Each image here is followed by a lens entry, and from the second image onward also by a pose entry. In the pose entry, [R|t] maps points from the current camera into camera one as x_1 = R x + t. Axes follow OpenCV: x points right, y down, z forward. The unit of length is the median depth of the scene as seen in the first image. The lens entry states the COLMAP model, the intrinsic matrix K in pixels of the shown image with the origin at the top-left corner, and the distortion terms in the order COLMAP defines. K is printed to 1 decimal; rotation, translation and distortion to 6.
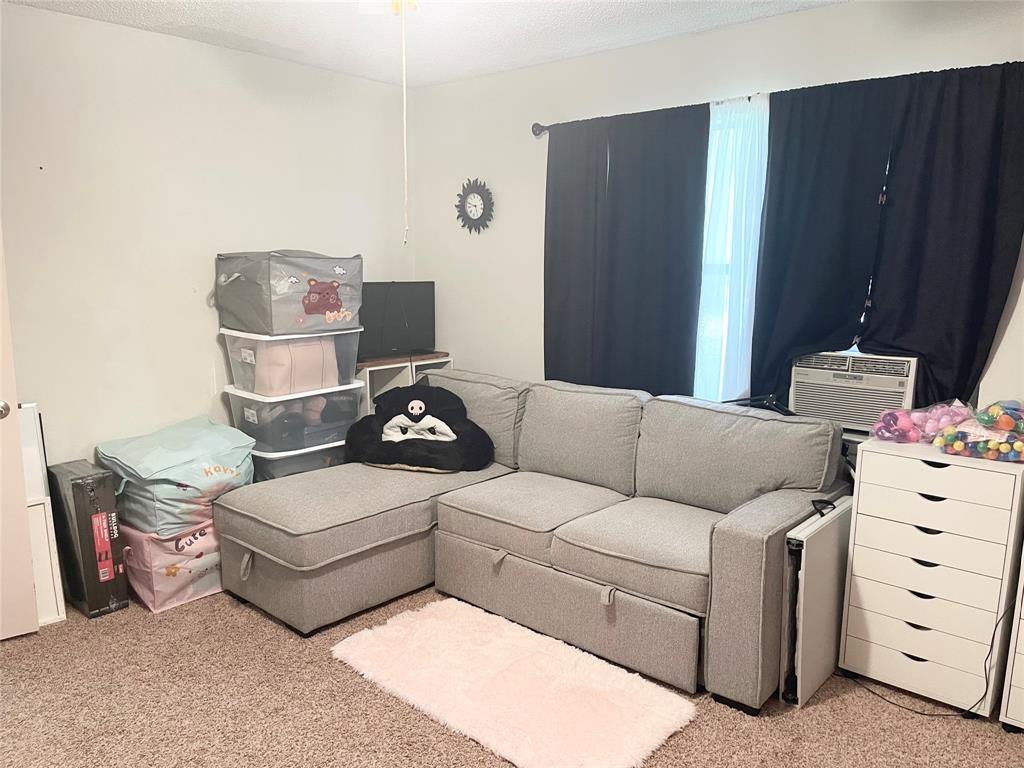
lens RADIAL K [[771.3, 0, 513.8], [0, 771.3, 386.9], [0, 0, 1]] dist [0.049896, -0.064231]
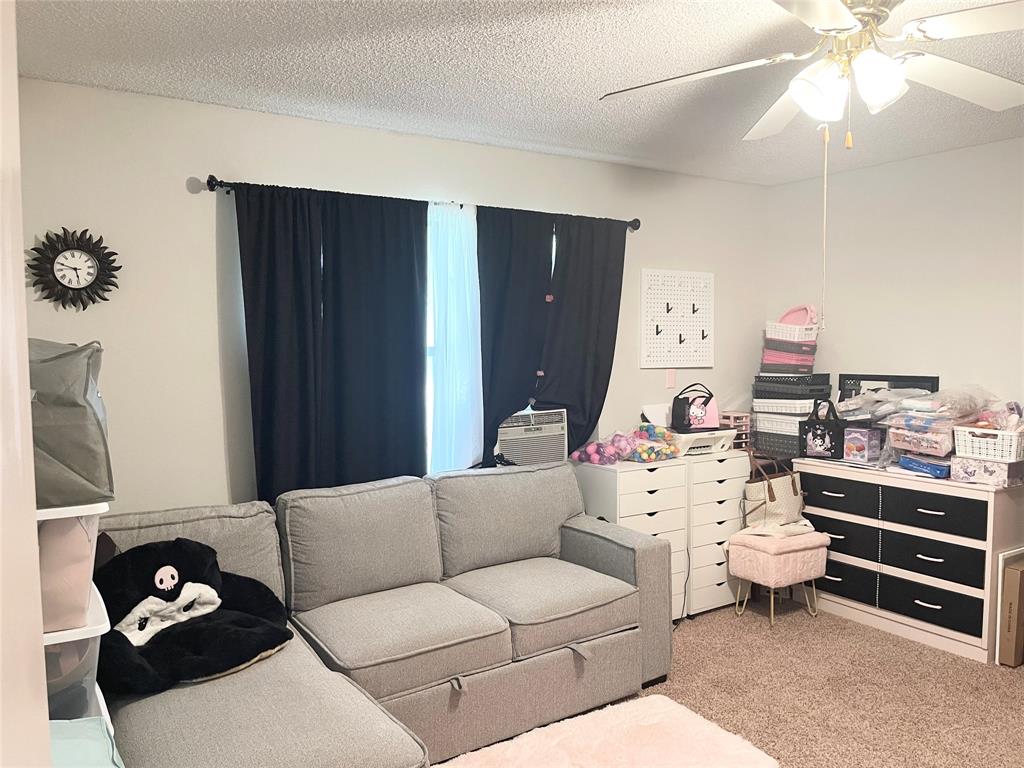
lens RADIAL K [[771.3, 0, 513.6], [0, 771.3, 384.9], [0, 0, 1]] dist [0.049896, -0.064231]
pose [[0.274391, -0.070853, 0.959004, -0.789756], [0.165923, 0.985813, 0.025359, -0.120730], [-0.947195, 0.152163, 0.282254, 0.627359]]
